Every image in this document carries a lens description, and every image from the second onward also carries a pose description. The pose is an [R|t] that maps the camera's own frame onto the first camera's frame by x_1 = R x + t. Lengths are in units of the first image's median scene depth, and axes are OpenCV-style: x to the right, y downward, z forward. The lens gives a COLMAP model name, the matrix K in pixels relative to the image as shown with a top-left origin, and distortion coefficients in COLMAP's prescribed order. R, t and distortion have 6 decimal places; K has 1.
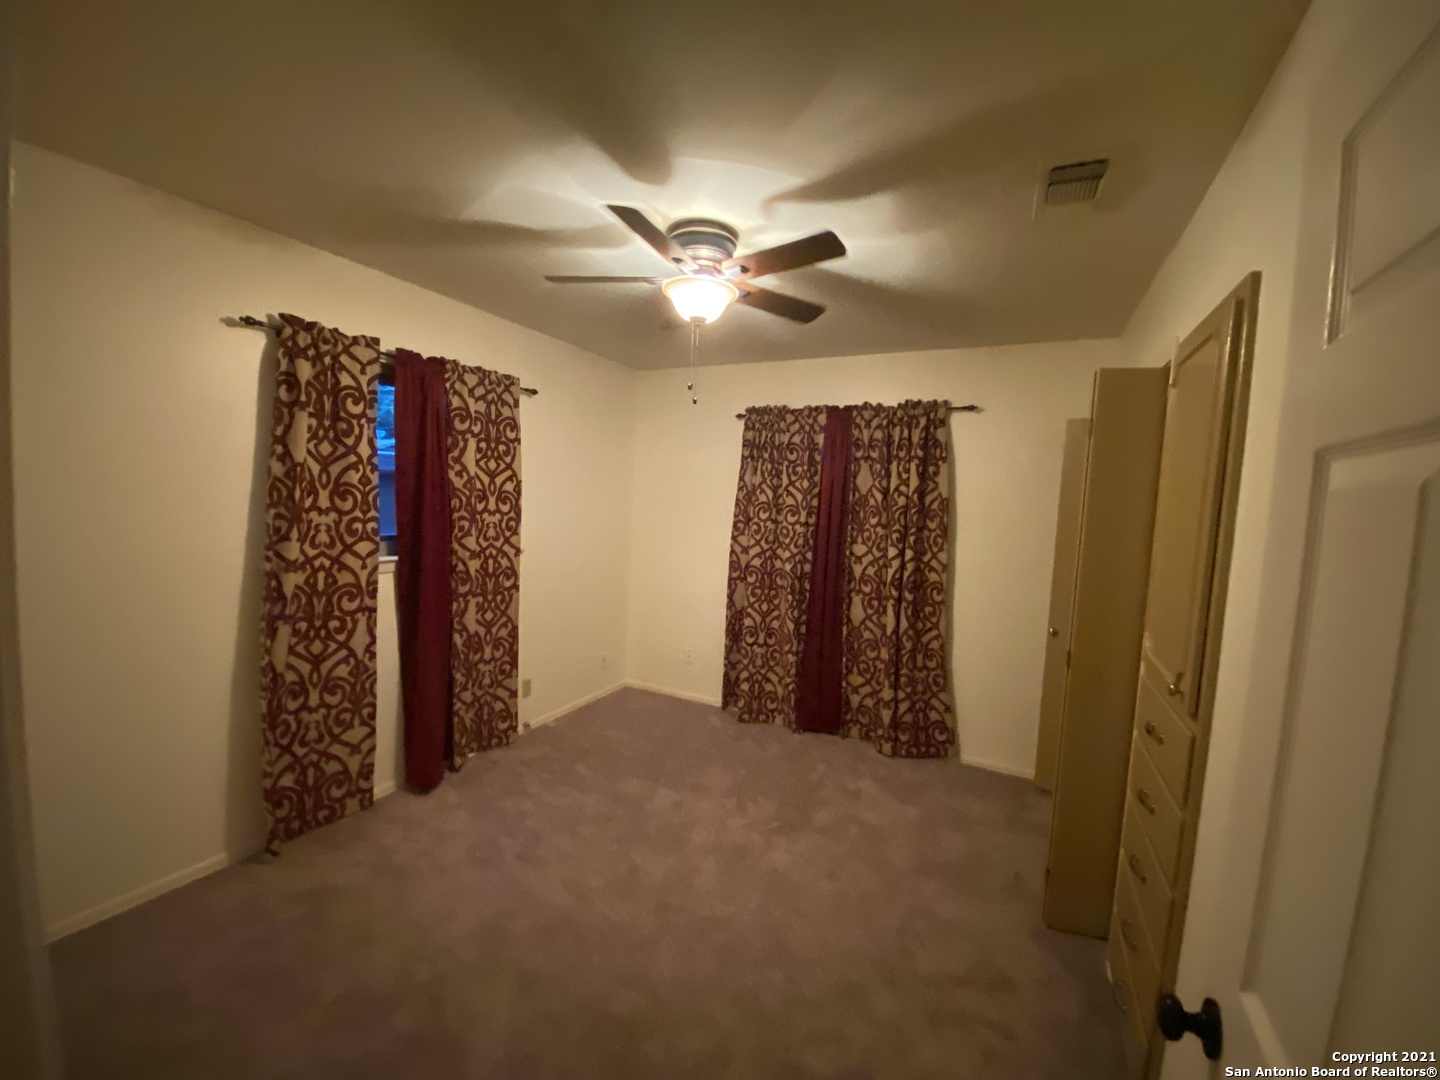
lens RADIAL K [[582.9, 0, 720.0], [0, 582.9, 540.0], [0, 0, 1]] dist [0.029749, -0.023577]
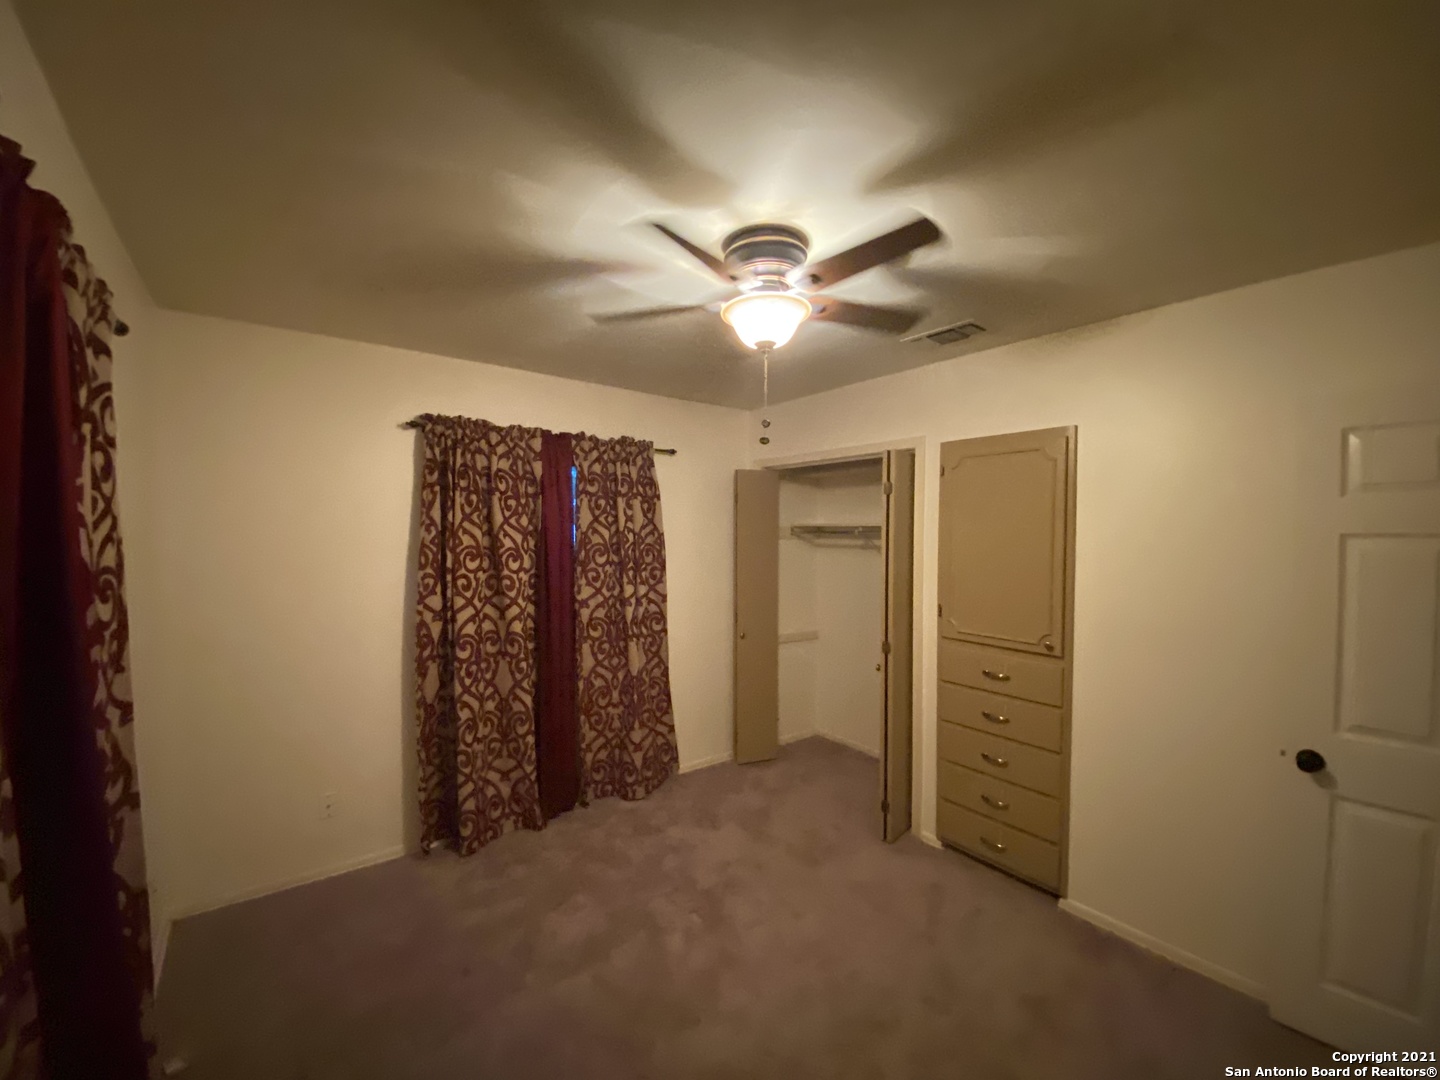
lens RADIAL K [[582.9, 0, 720.0], [0, 582.9, 540.0], [0, 0, 1]] dist [0.029749, -0.023577]
pose [[0.402315, -0.052243, 0.914010, -0.509929], [0.076057, 0.996827, 0.023499, -0.070896], [-0.912337, 0.060062, 0.405012, 0.438337]]
